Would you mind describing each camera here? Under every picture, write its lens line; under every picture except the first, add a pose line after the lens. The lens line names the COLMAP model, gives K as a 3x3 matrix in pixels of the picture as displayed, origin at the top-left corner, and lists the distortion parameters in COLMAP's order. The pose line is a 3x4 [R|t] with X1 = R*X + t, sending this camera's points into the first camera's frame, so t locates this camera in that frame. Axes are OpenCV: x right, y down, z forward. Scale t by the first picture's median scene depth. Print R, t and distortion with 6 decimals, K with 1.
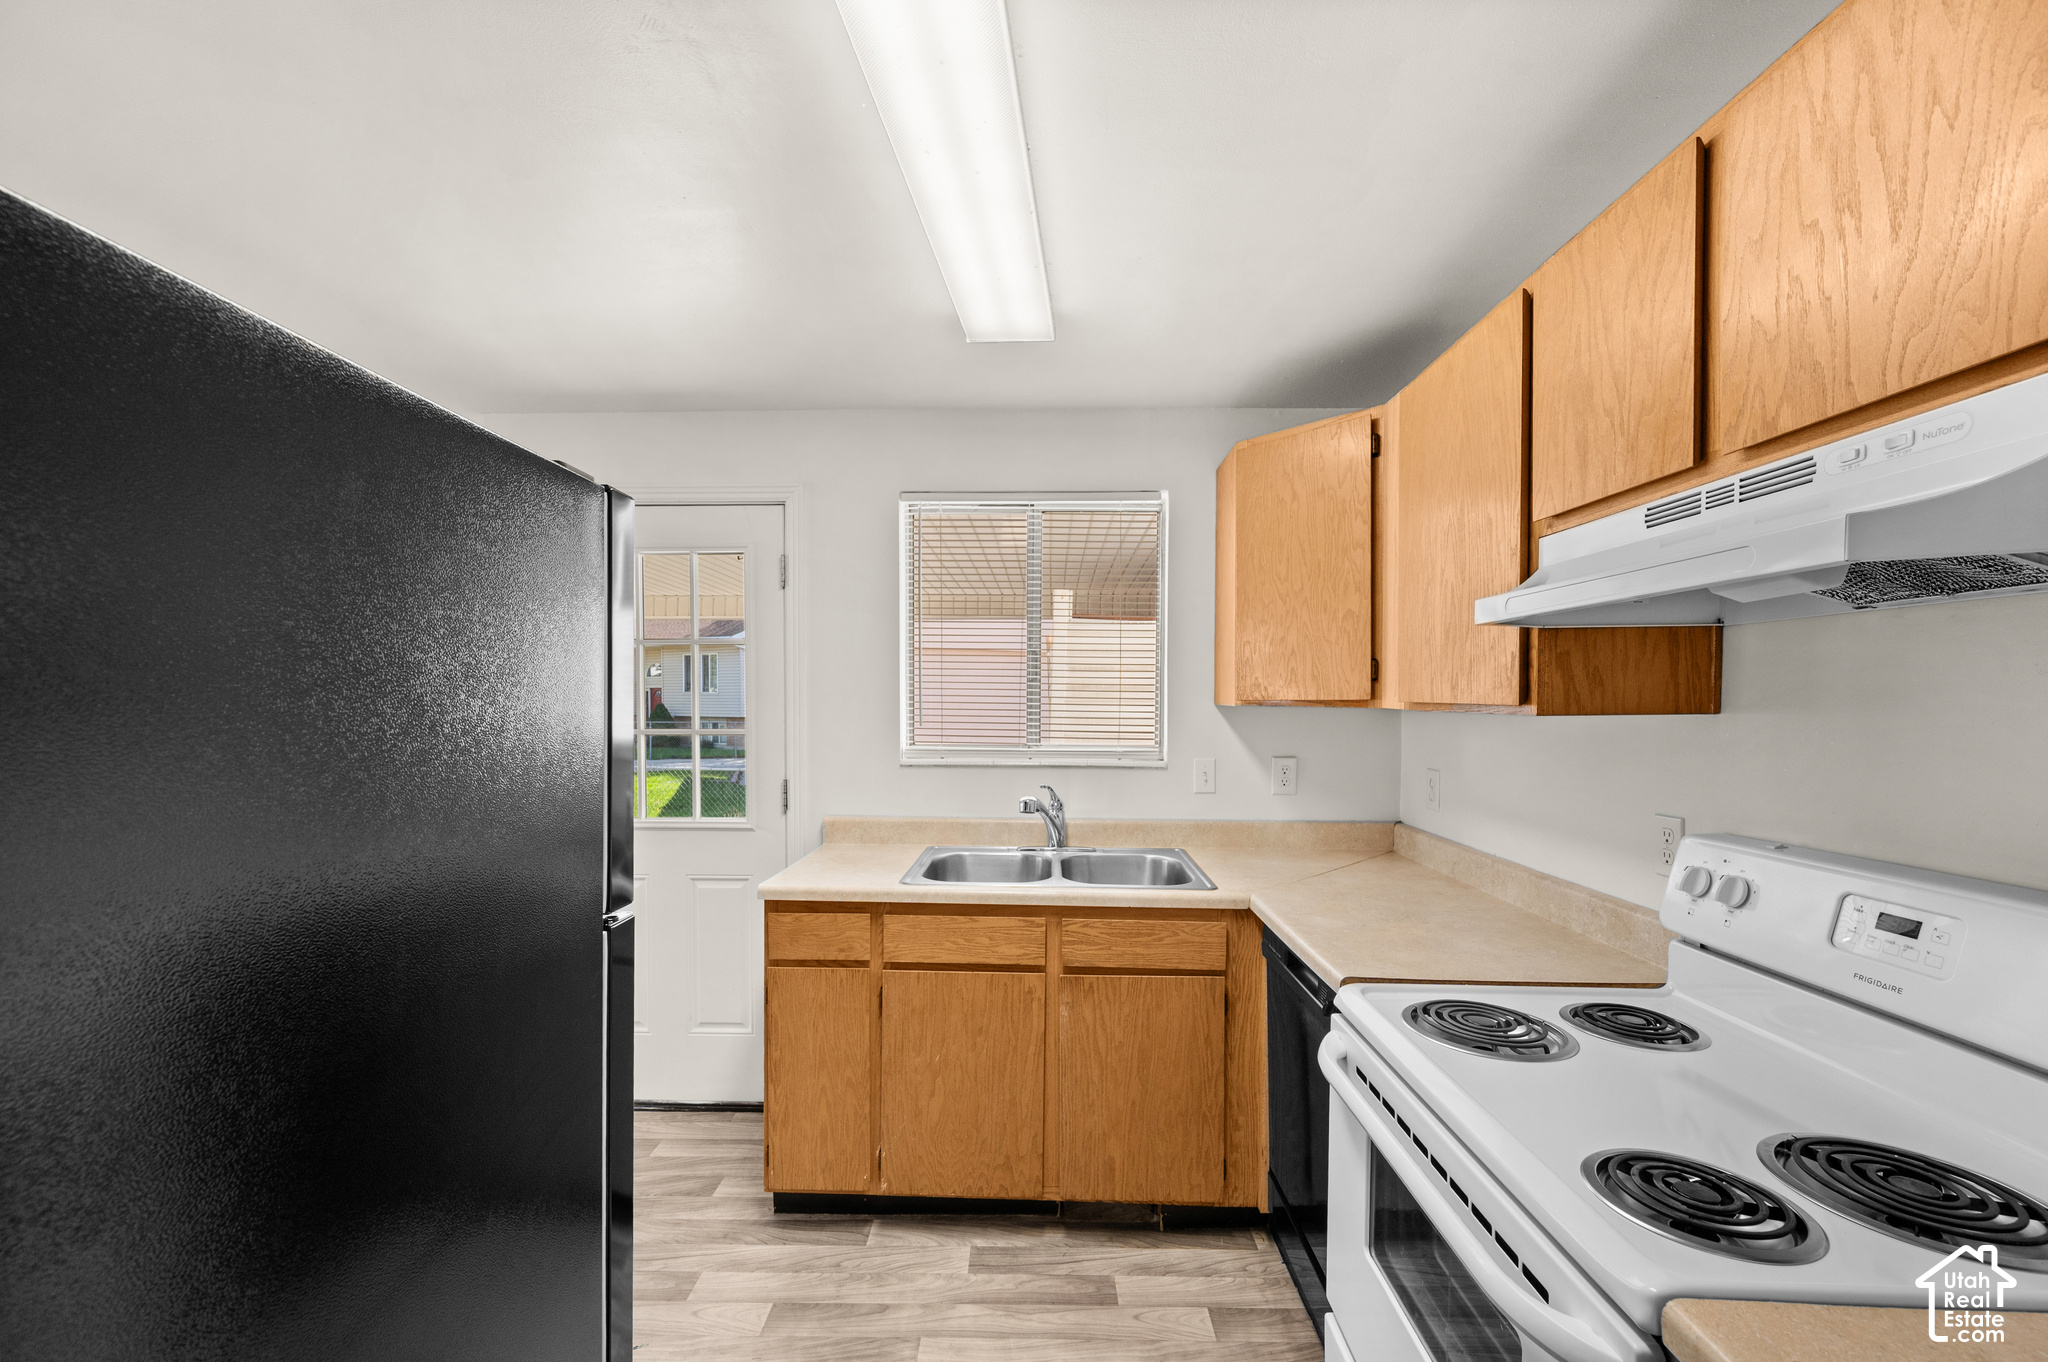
lens RADIAL K [[812.9, 0, 1023.1], [0, 812.9, 710.1], [0, 0, 1]] dist [-0.000204, 0.000037]
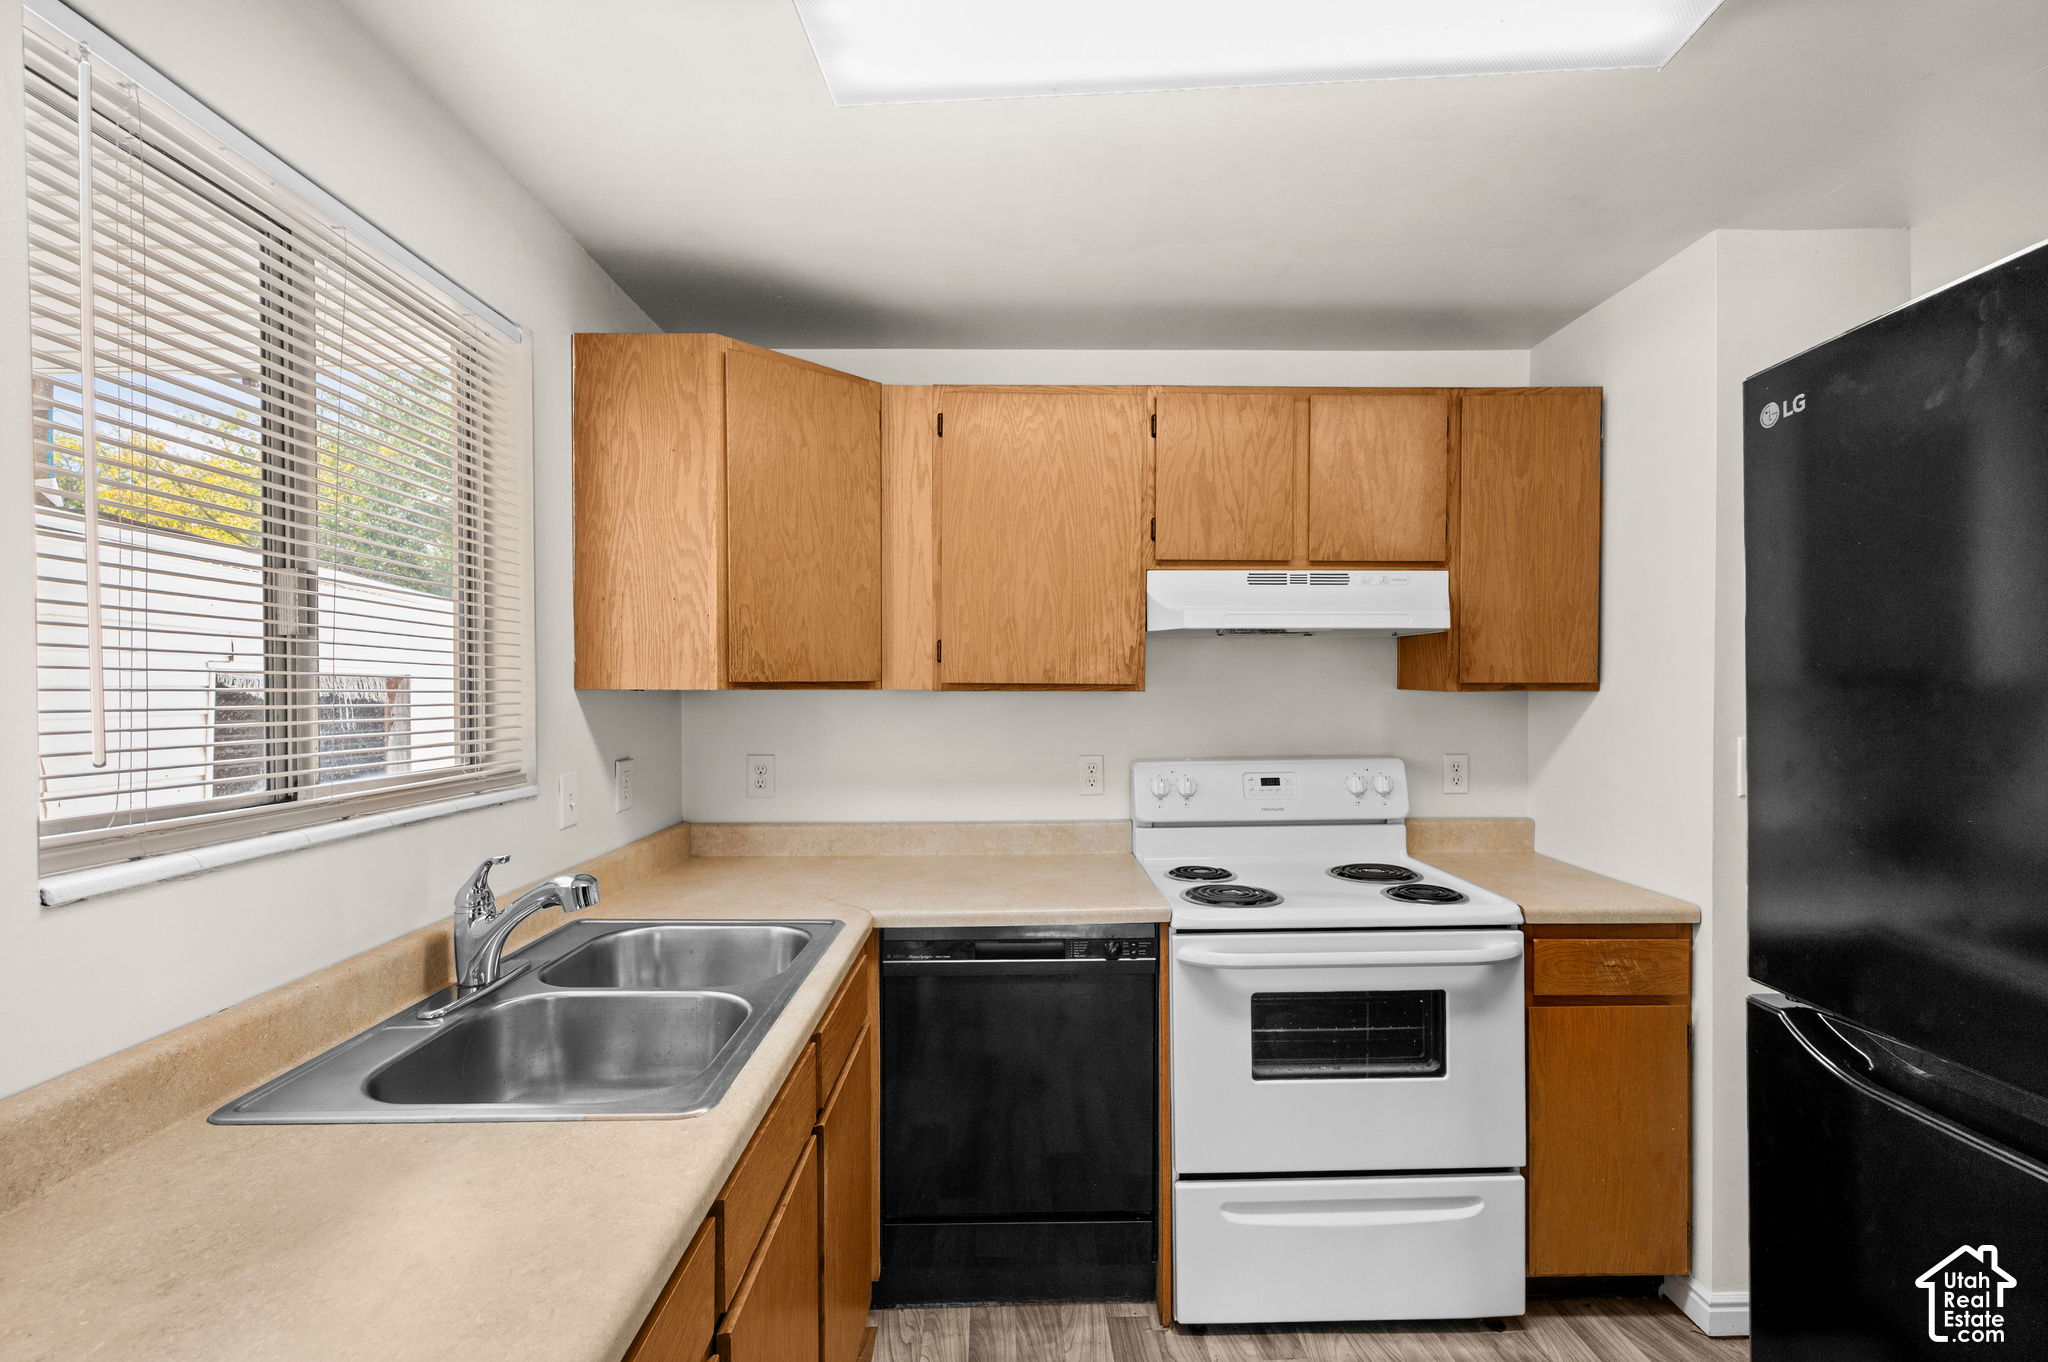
lens RADIAL K [[883.7, 0, 1024.0], [0, 883.7, 681.0], [0, 0, 1]] dist [-0.000656, 0.000004]
pose [[-0.047889, -0.000395, 0.998853, -0.901025], [0.016217, 0.999868, 0.001173, -0.015855], [-0.998721, 0.016255, -0.047876, 1.235205]]
